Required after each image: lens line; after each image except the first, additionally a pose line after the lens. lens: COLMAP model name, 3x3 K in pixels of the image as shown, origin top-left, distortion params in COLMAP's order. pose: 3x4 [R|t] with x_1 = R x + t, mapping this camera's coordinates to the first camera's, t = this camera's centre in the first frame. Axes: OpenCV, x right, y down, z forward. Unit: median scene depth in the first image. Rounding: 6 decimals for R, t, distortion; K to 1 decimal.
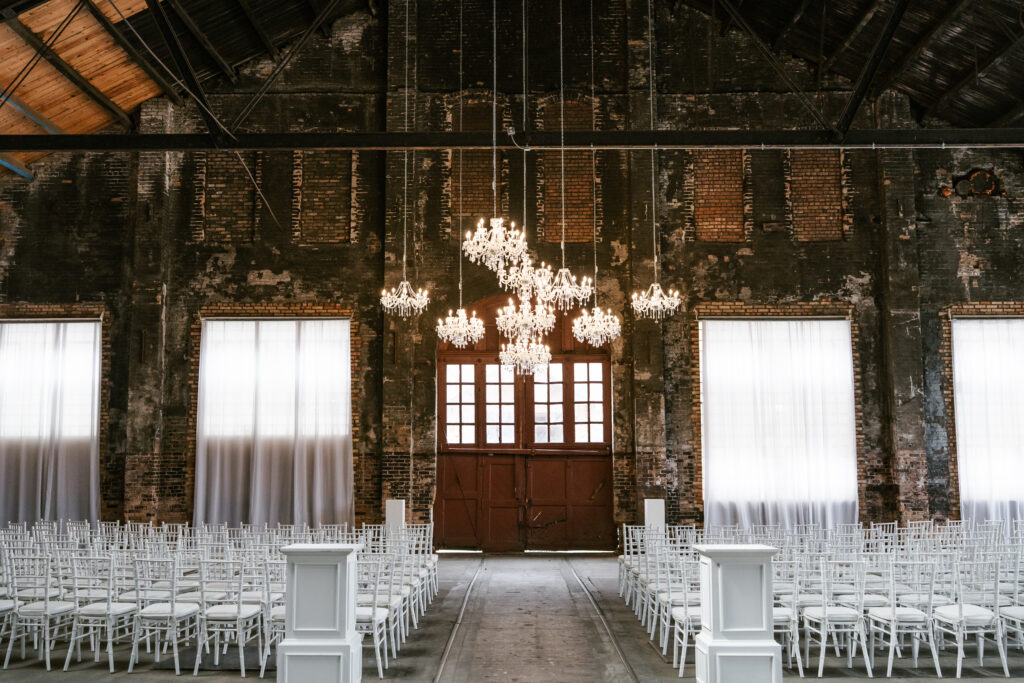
lens RADIAL K [[1011.4, 0, 511.8], [0, 1011.4, 345.7], [0, 0, 1]] dist [0.007084, 0.000000]
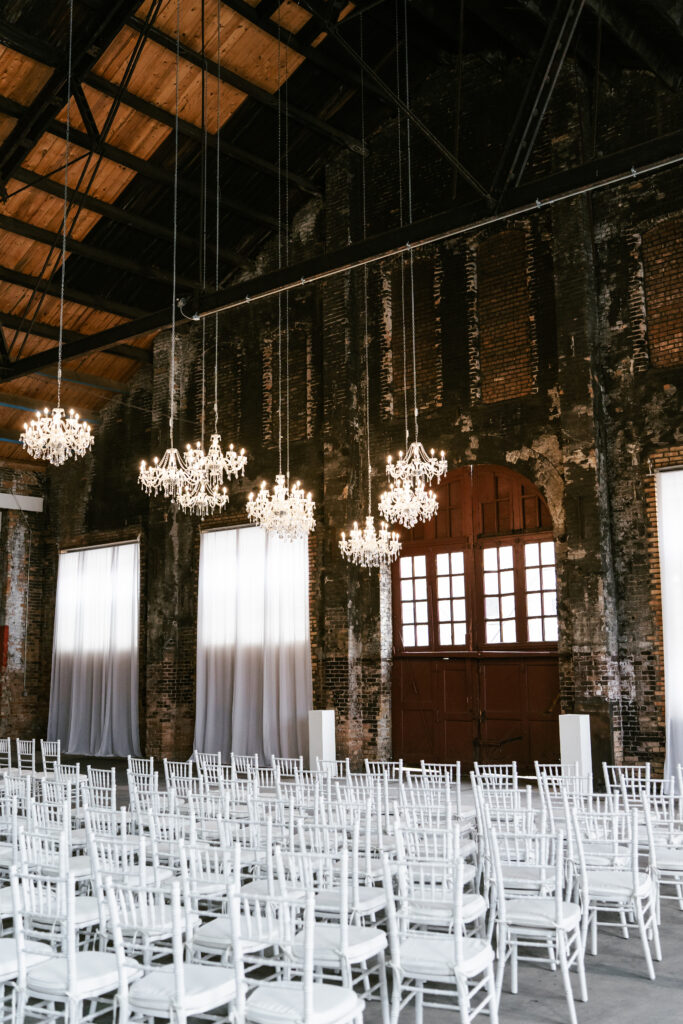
lens RADIAL K [[1011.4, 0, 342.4], [0, 1011.4, 505.8], [0, 0, 1]] dist [0.007084, 0.000000]
pose [[0.794895, -0.106377, -0.597349, 0.442506], [0.086104, 0.994324, -0.062493, 0.025008], [0.600606, -0.001759, 0.799543, 0.260748]]
